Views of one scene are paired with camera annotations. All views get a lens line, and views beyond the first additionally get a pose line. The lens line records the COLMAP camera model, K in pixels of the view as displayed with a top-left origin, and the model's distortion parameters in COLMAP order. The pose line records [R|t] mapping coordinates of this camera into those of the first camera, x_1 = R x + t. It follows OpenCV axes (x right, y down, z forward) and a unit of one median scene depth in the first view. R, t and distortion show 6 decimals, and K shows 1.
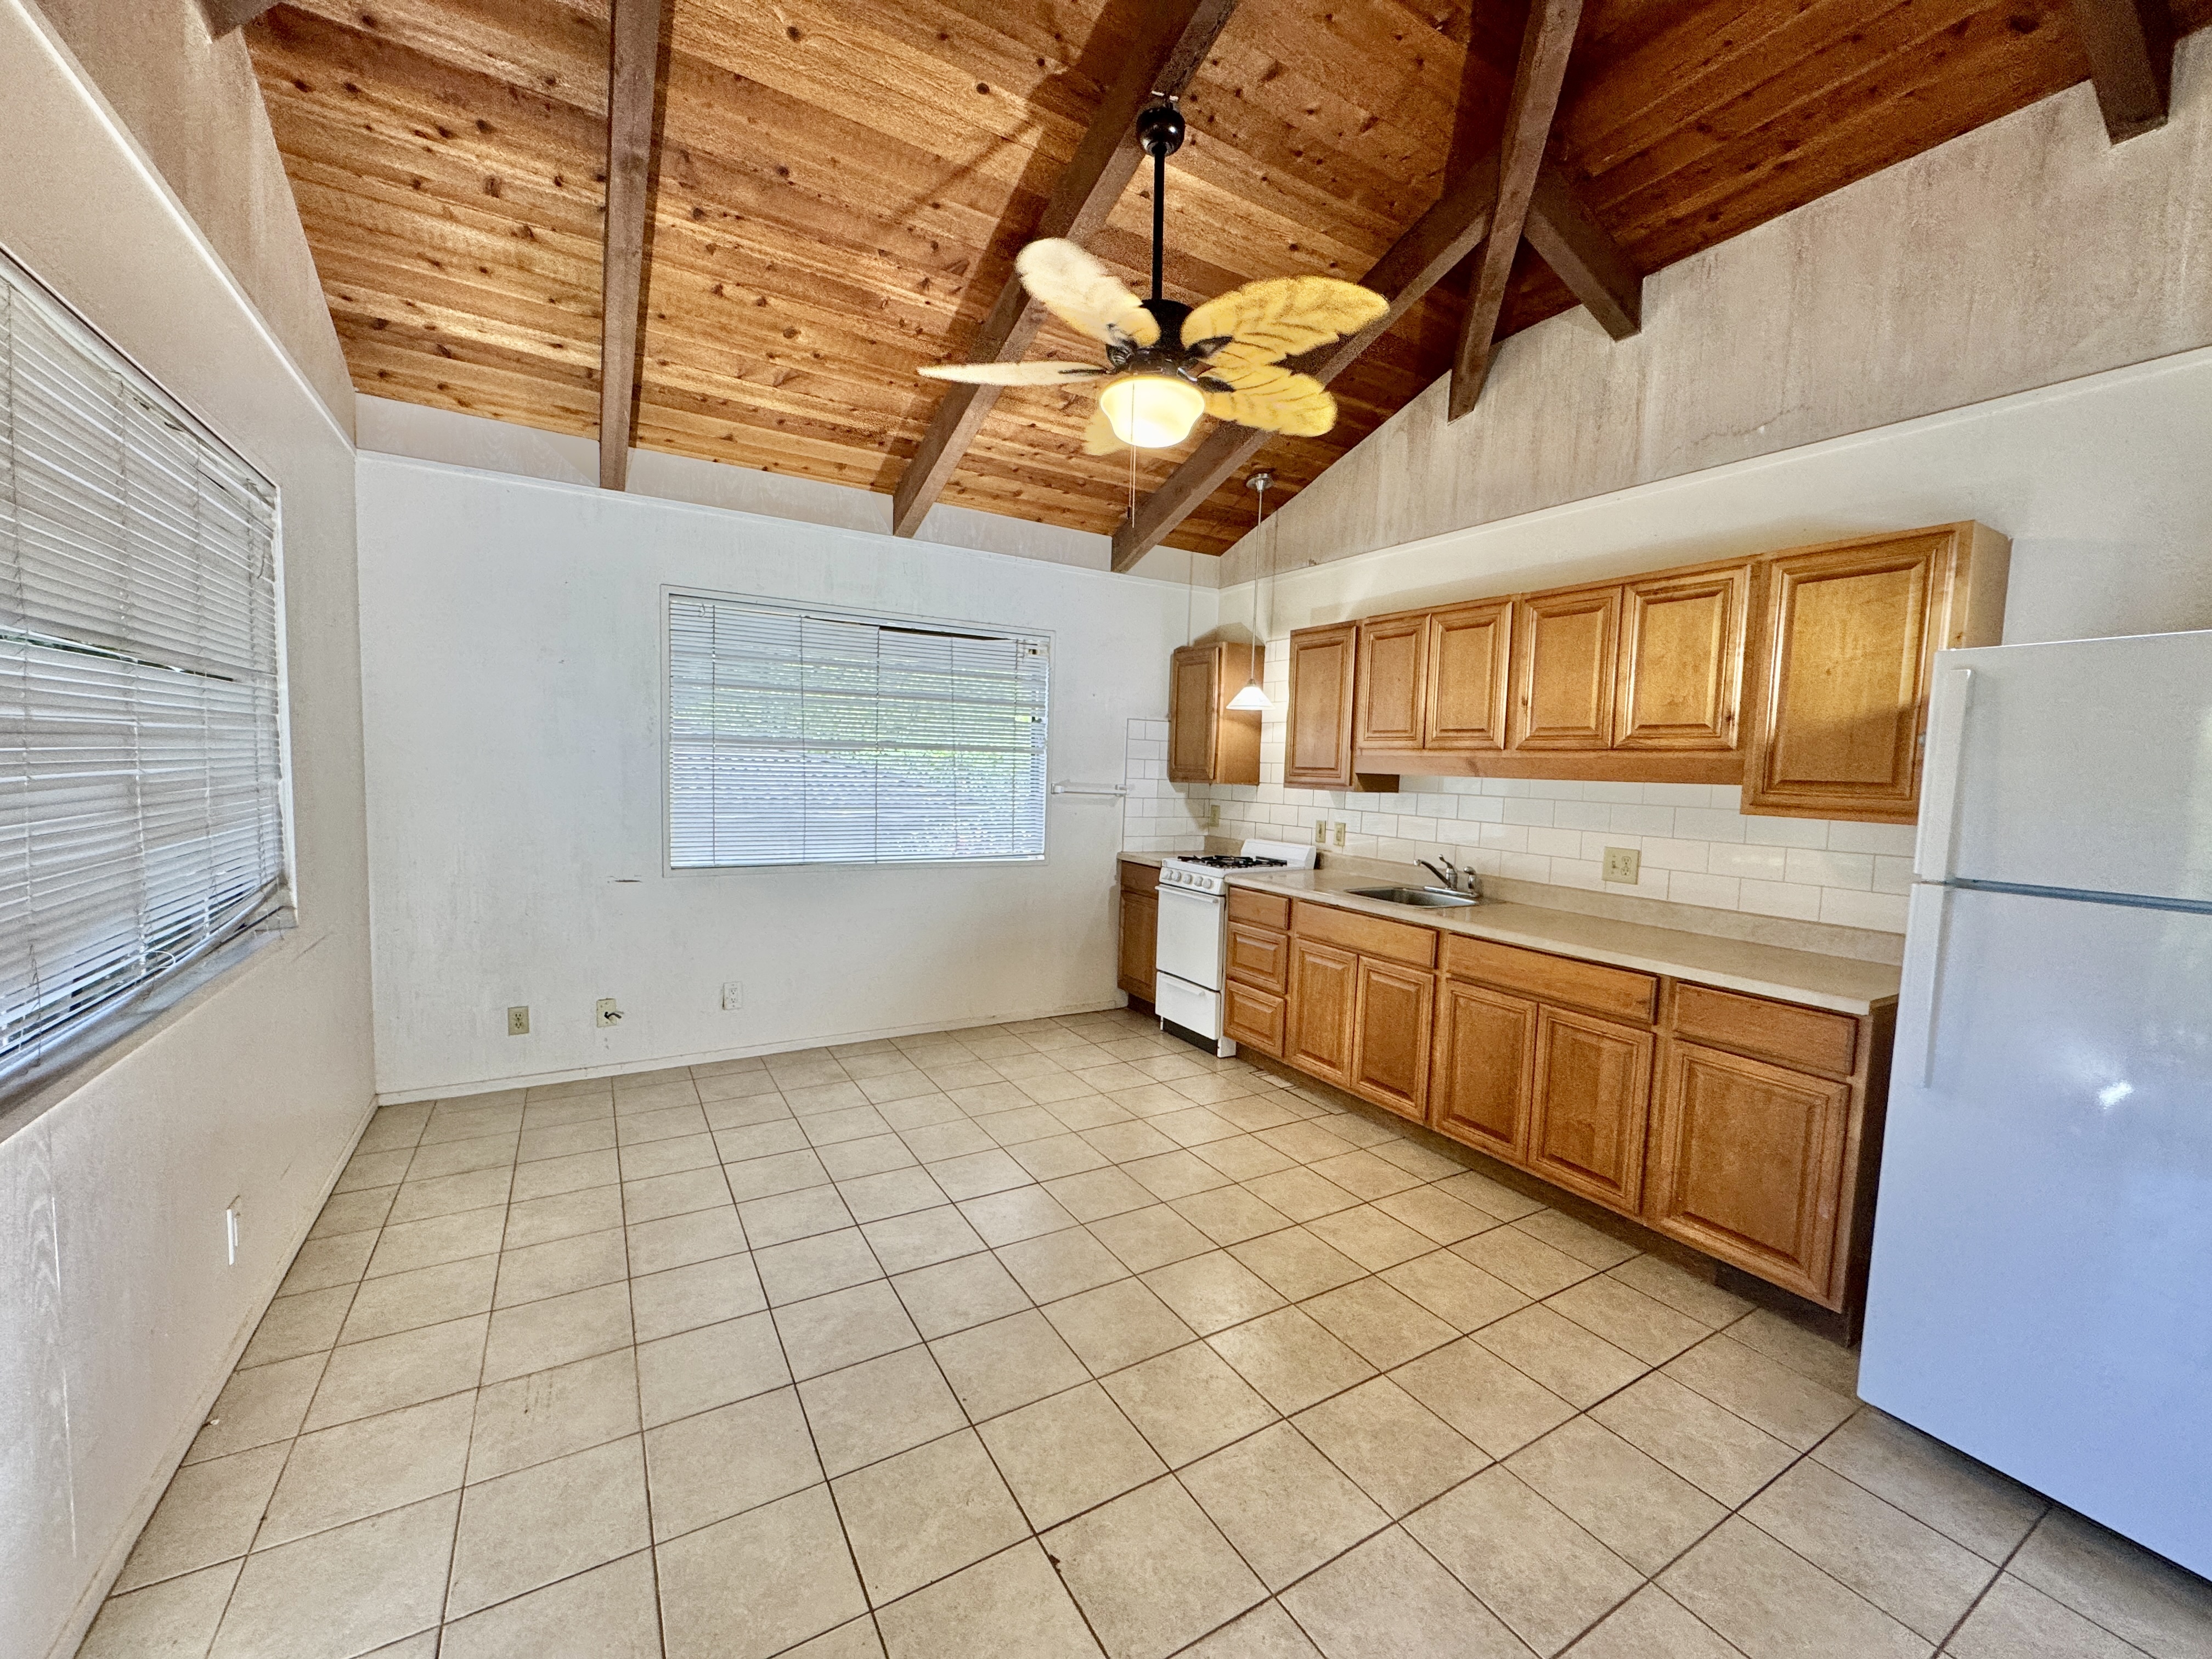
lens RADIAL K [[886.9, 0, 1105.5], [0, 886.9, 831.2], [0, 0, 1]] dist [-0.001396, -0.000035]
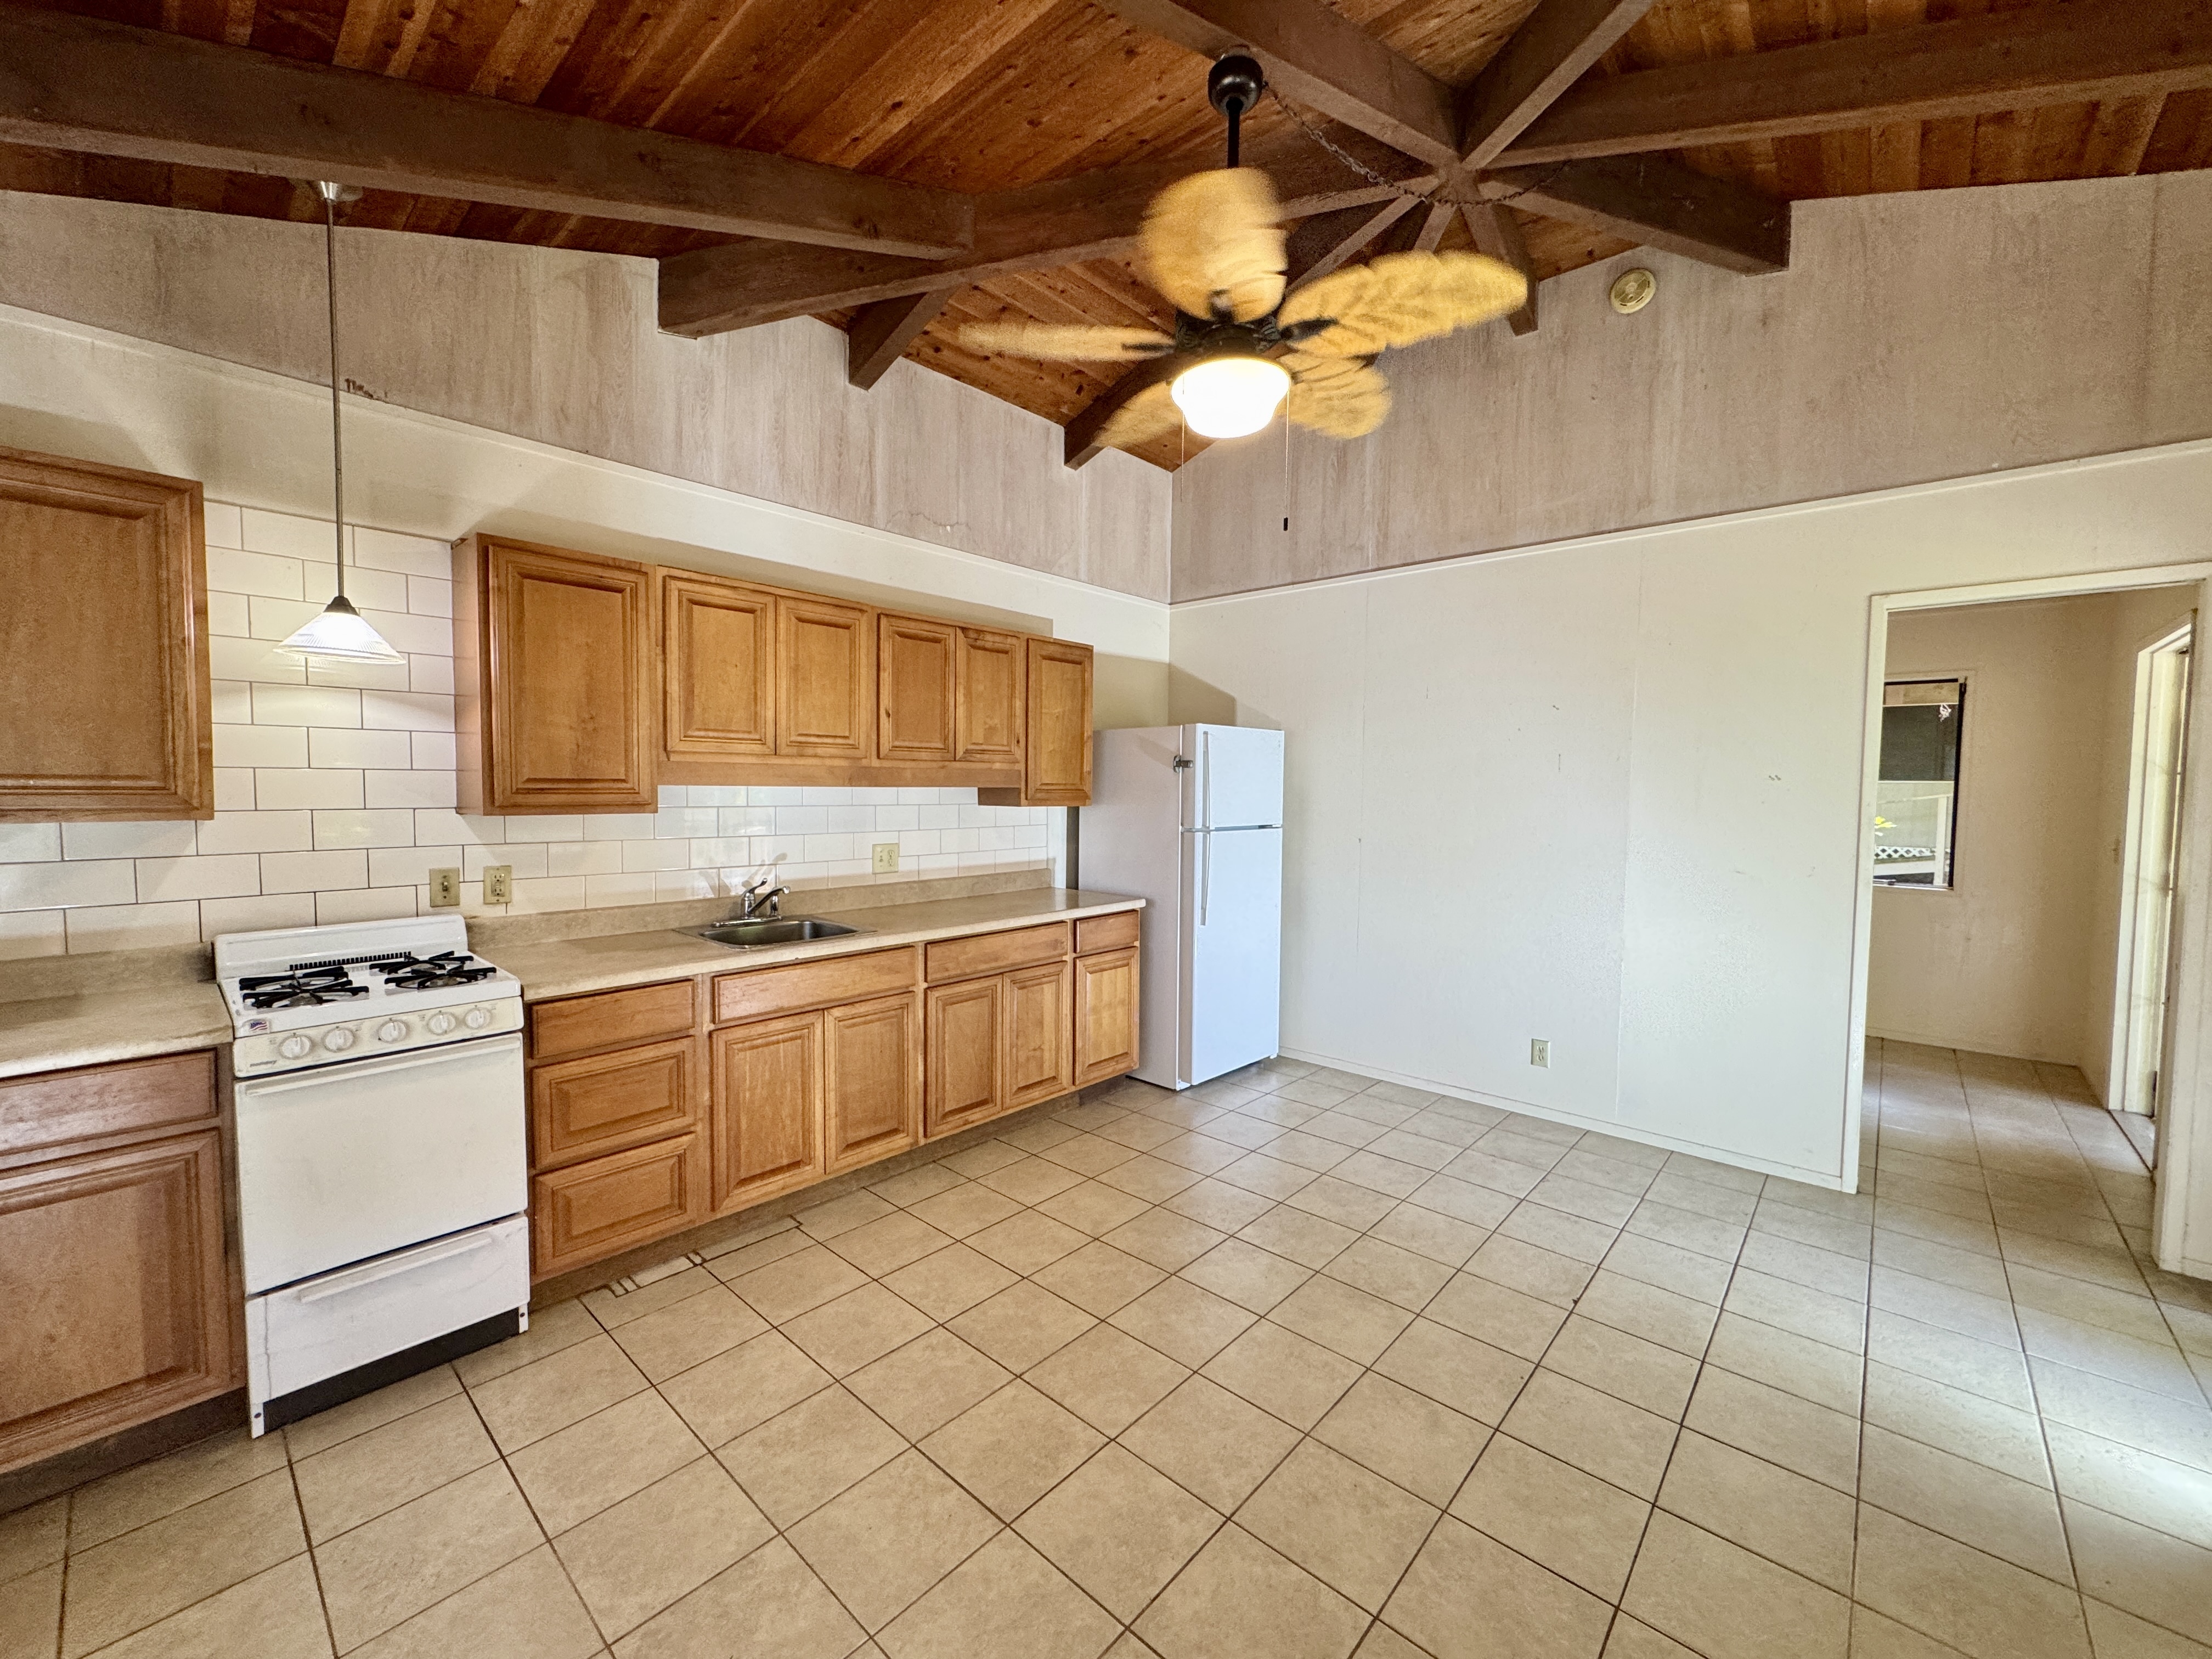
lens RADIAL K [[886.9, 0, 1102.6], [0, 886.9, 826.9], [0, 0, 1]] dist [-0.001396, -0.000035]
pose [[-0.296477, -0.084953, 0.951254, -0.549051], [0.050448, 0.993252, 0.104426, -0.099623], [-0.953707, 0.078949, -0.290190, 0.974129]]
